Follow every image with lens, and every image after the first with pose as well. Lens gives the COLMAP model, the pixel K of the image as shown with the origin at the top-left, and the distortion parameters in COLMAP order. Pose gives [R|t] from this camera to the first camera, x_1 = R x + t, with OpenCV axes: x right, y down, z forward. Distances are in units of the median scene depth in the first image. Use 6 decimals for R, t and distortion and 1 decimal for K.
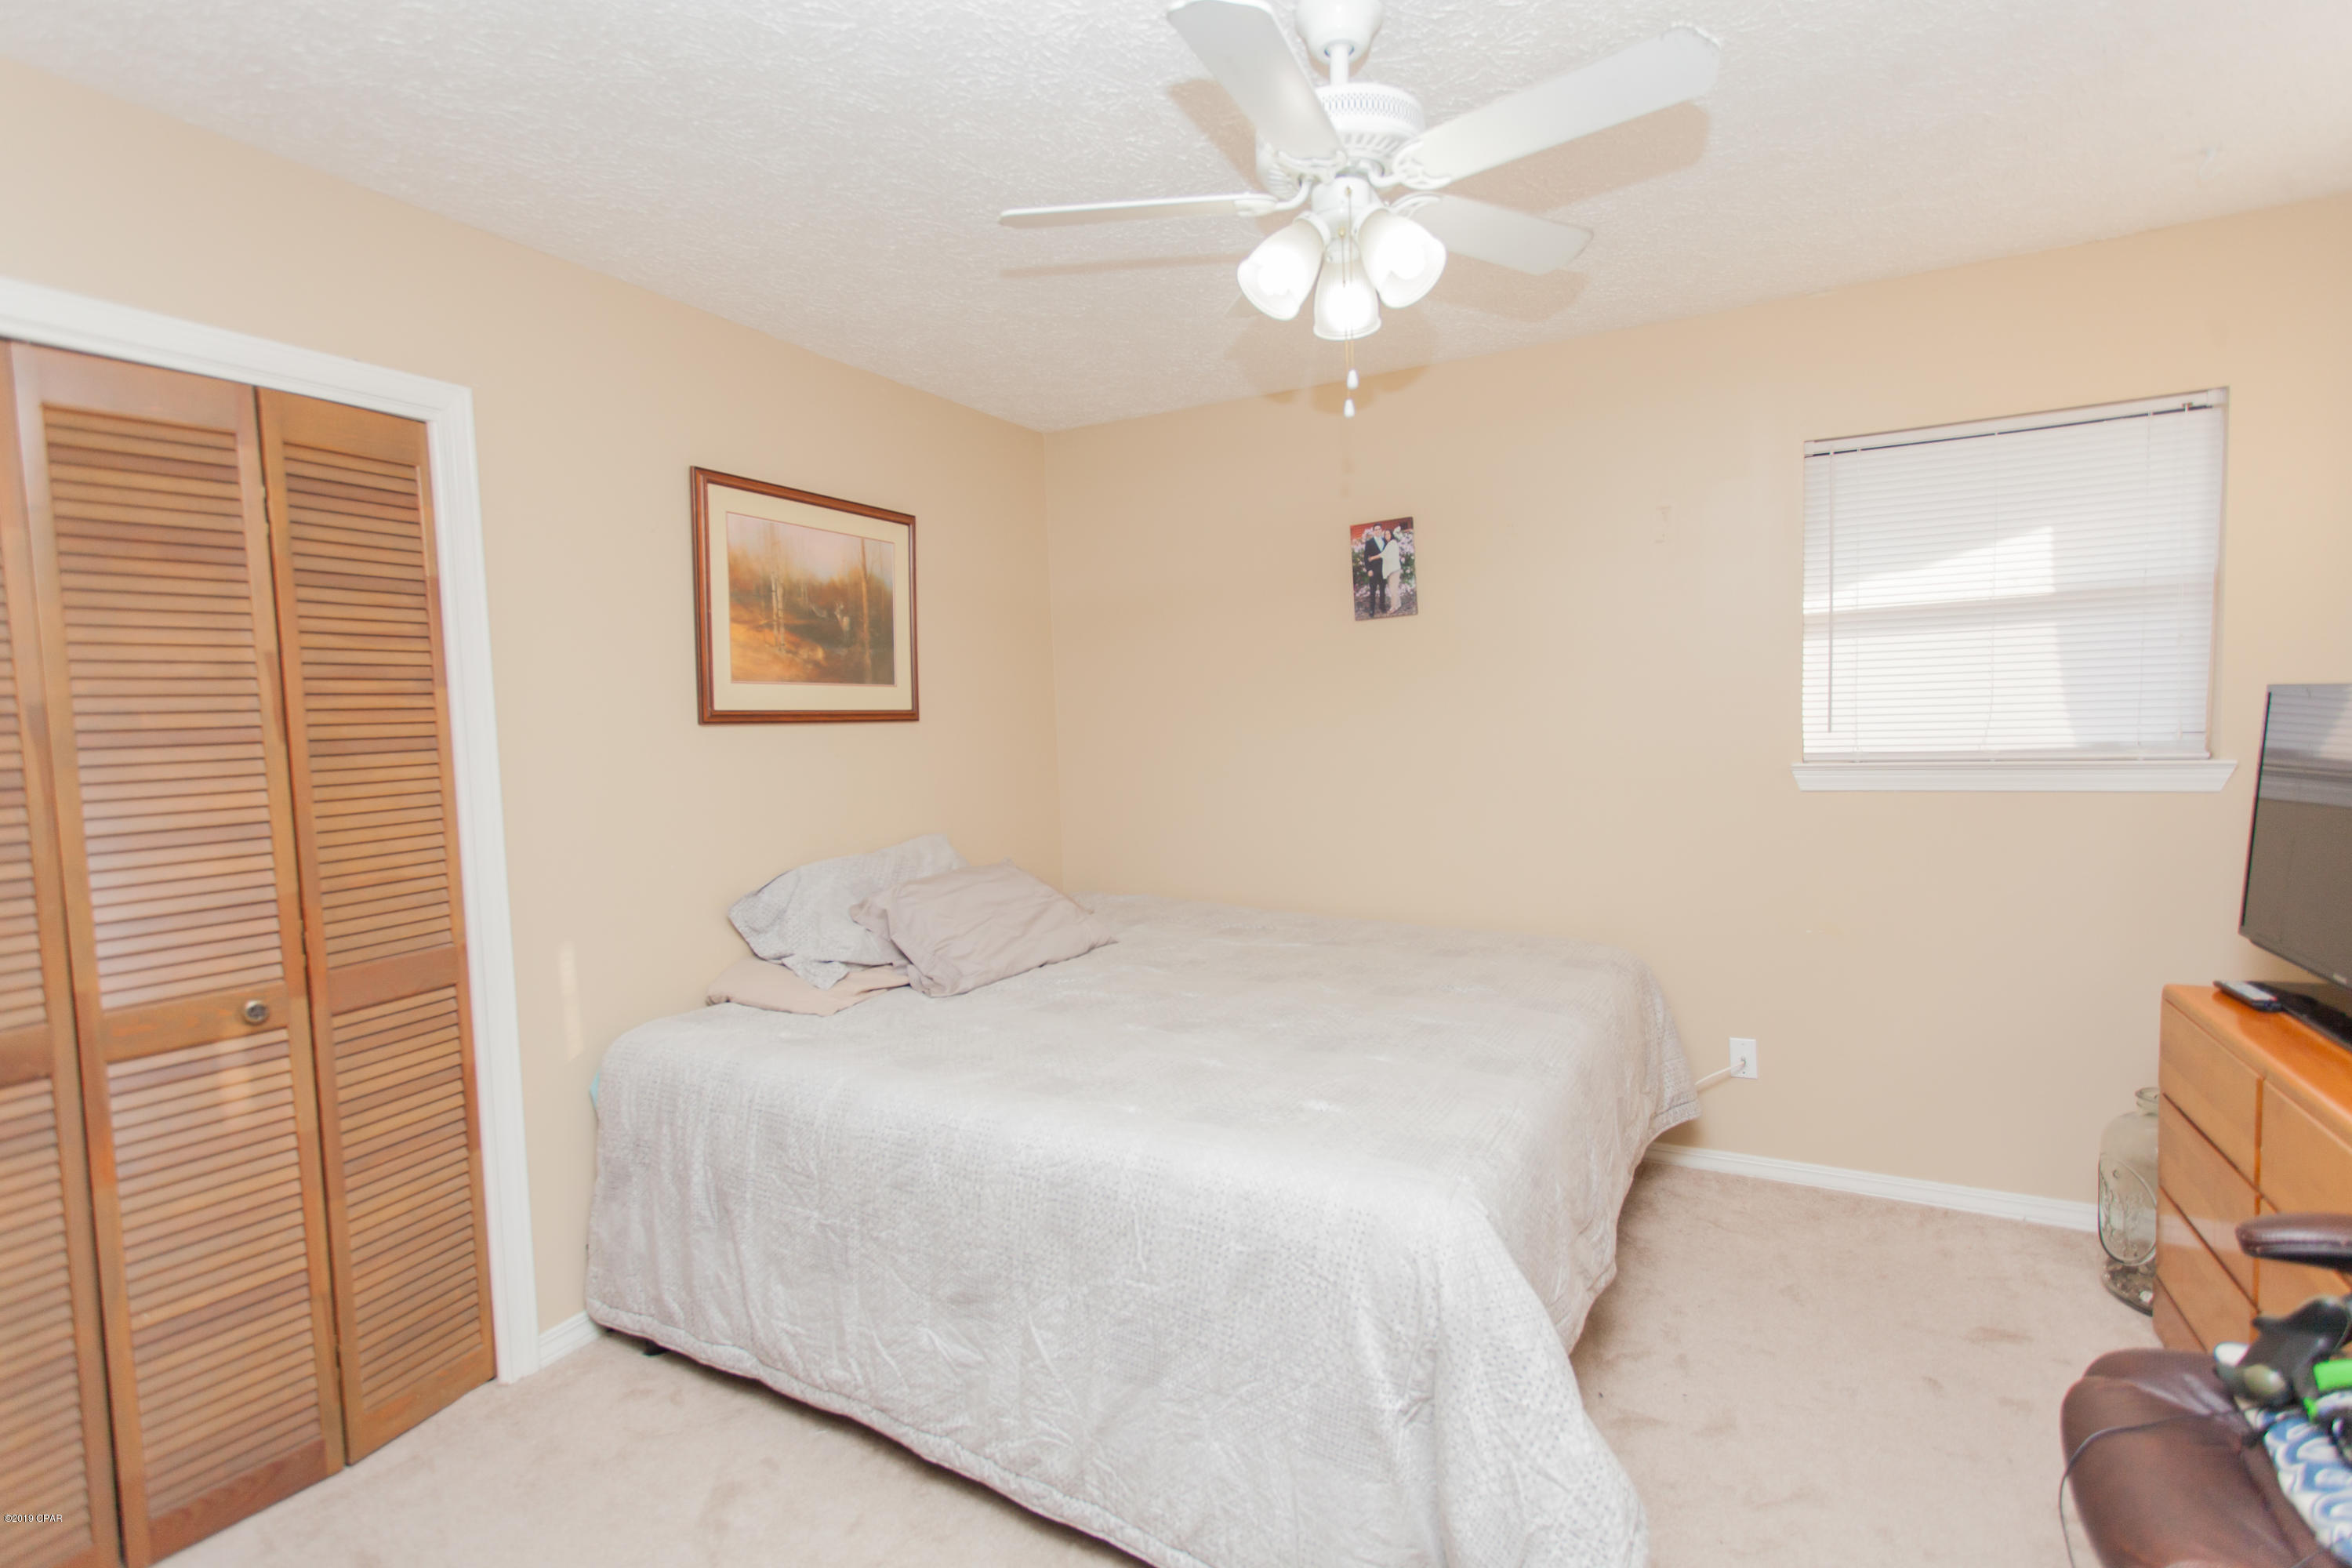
lens RADIAL K [[1108.0, 0, 1176.0], [0, 1108.0, 784.0], [0, 0, 1]] dist [0.011065, -0.000114]
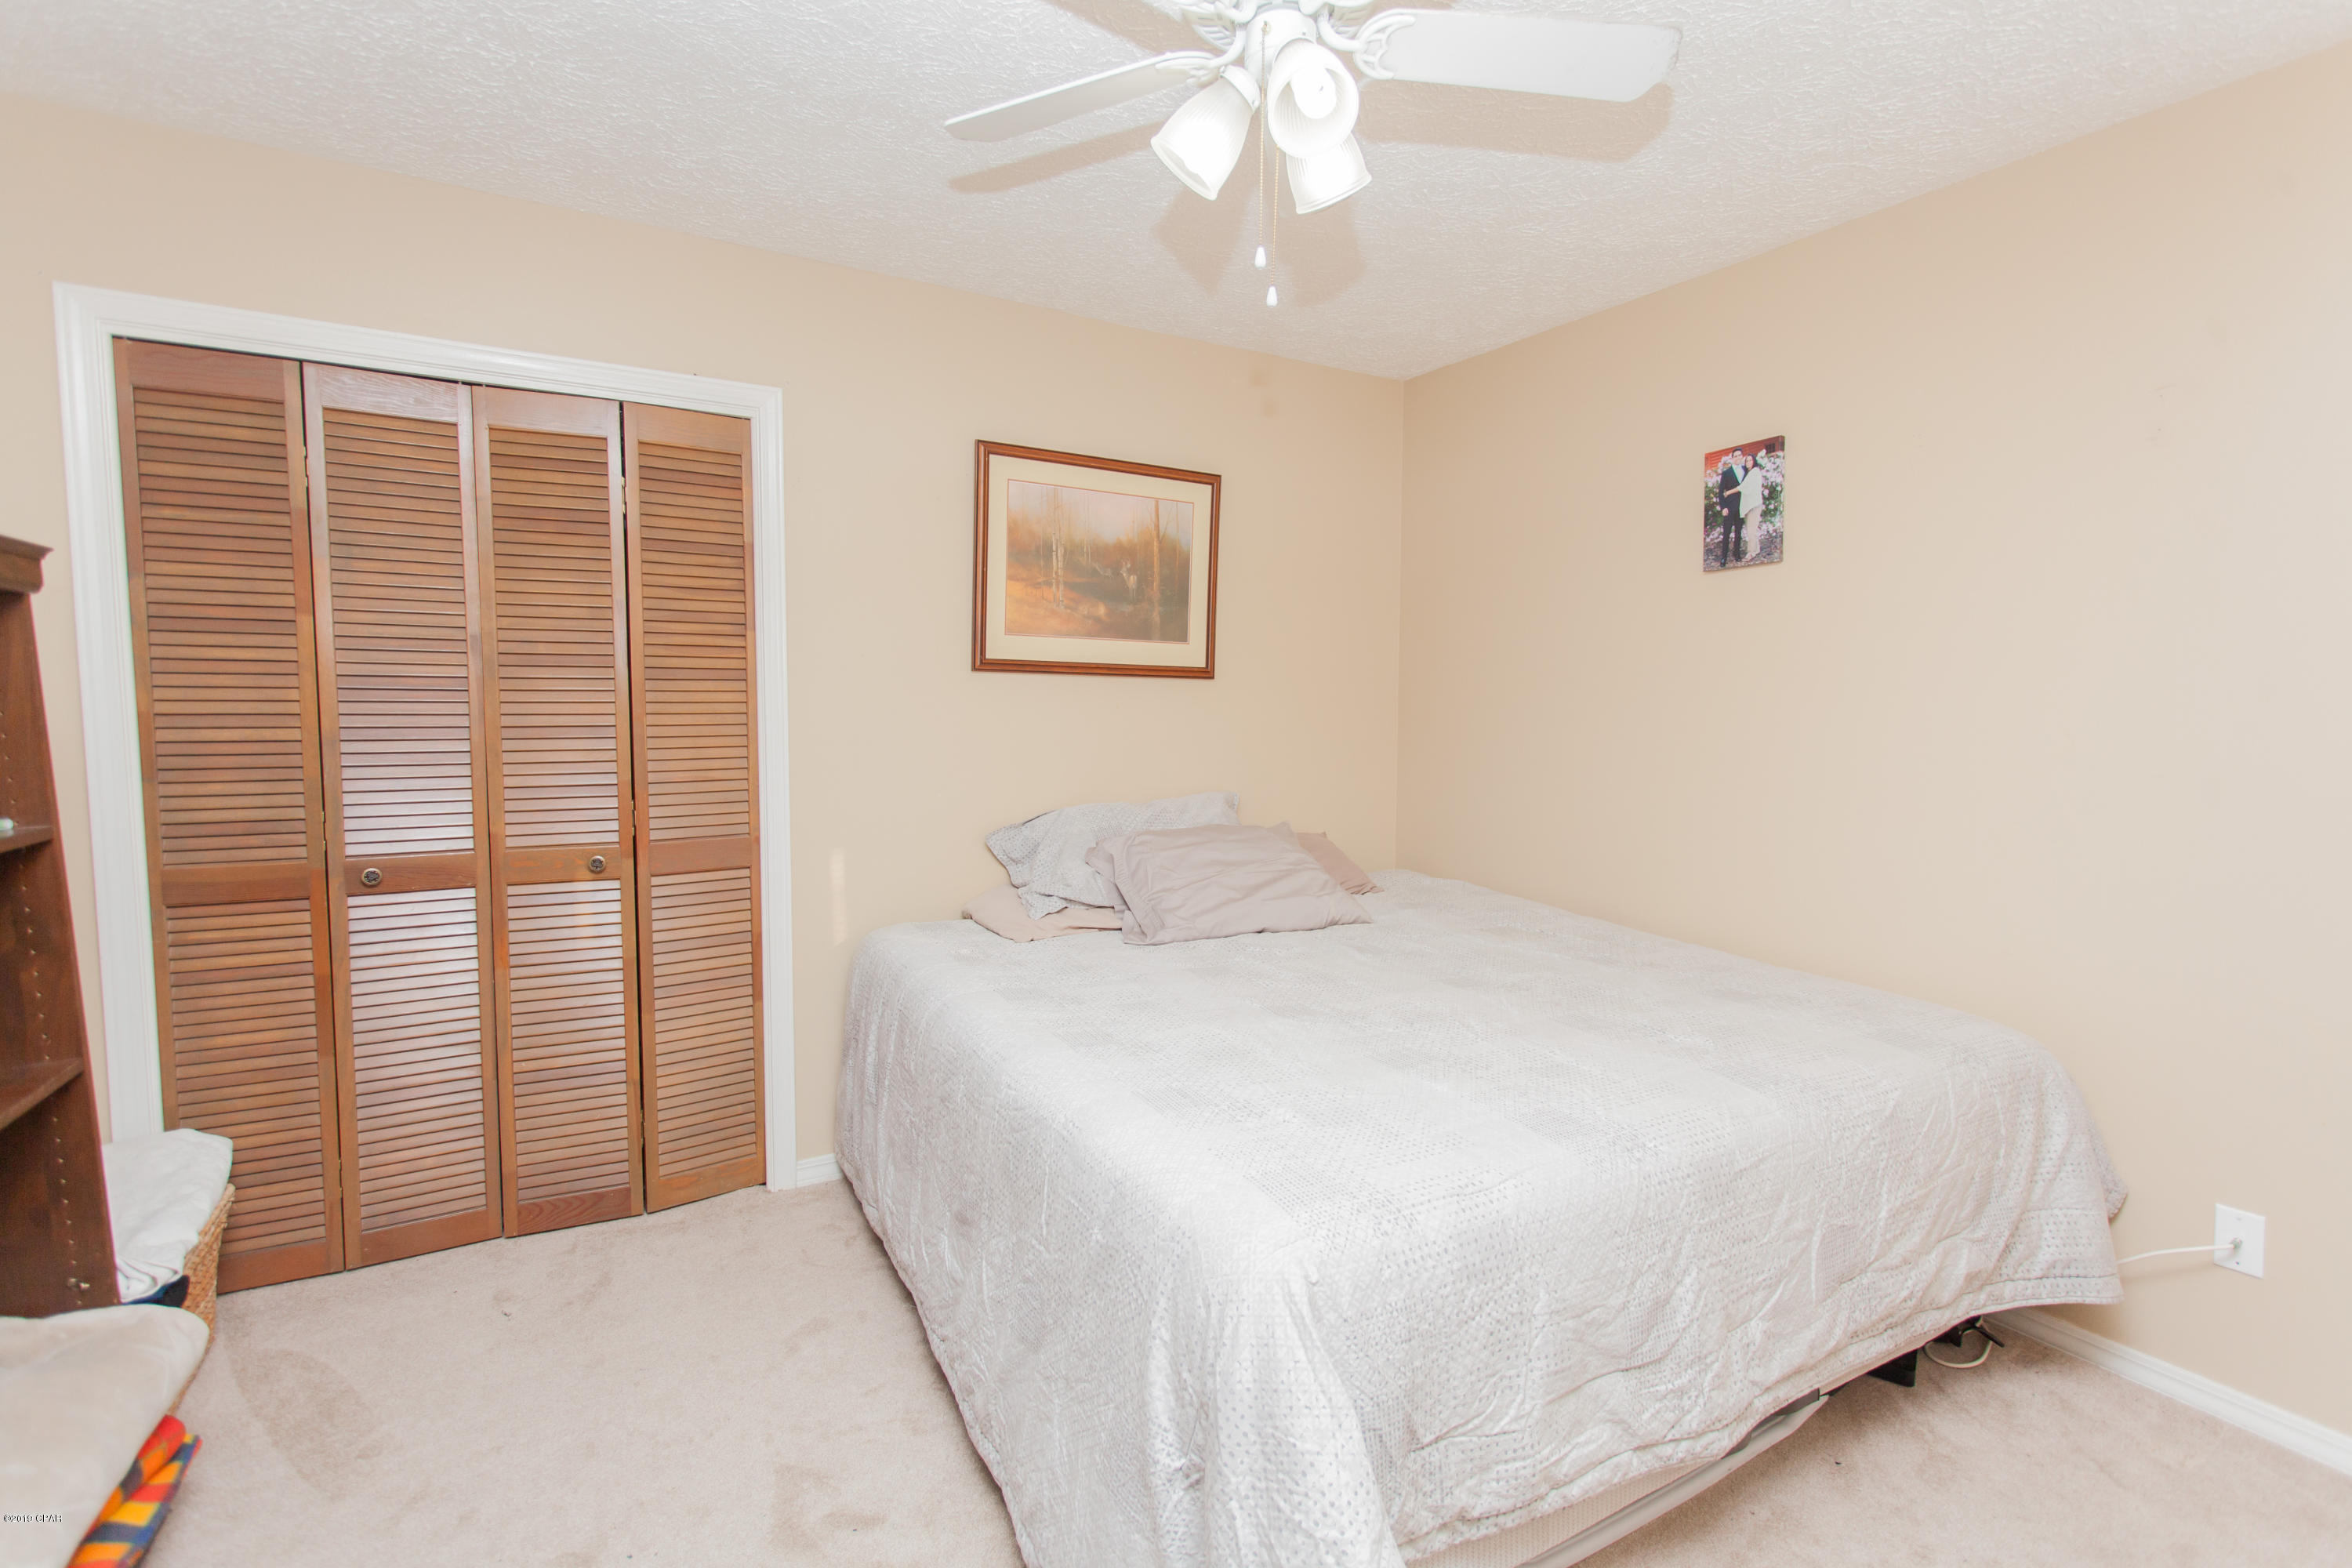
lens RADIAL K [[1103.7, 0, 1186.7], [0, 1103.7, 779.5], [0, 0, 1]] dist [0.002910, 0.000769]
pose [[0.853100, 0.078628, -0.515788, 0.355608], [-0.070806, 0.996881, 0.034857, 0.002093], [0.516920, 0.006784, 0.856007, 0.160028]]
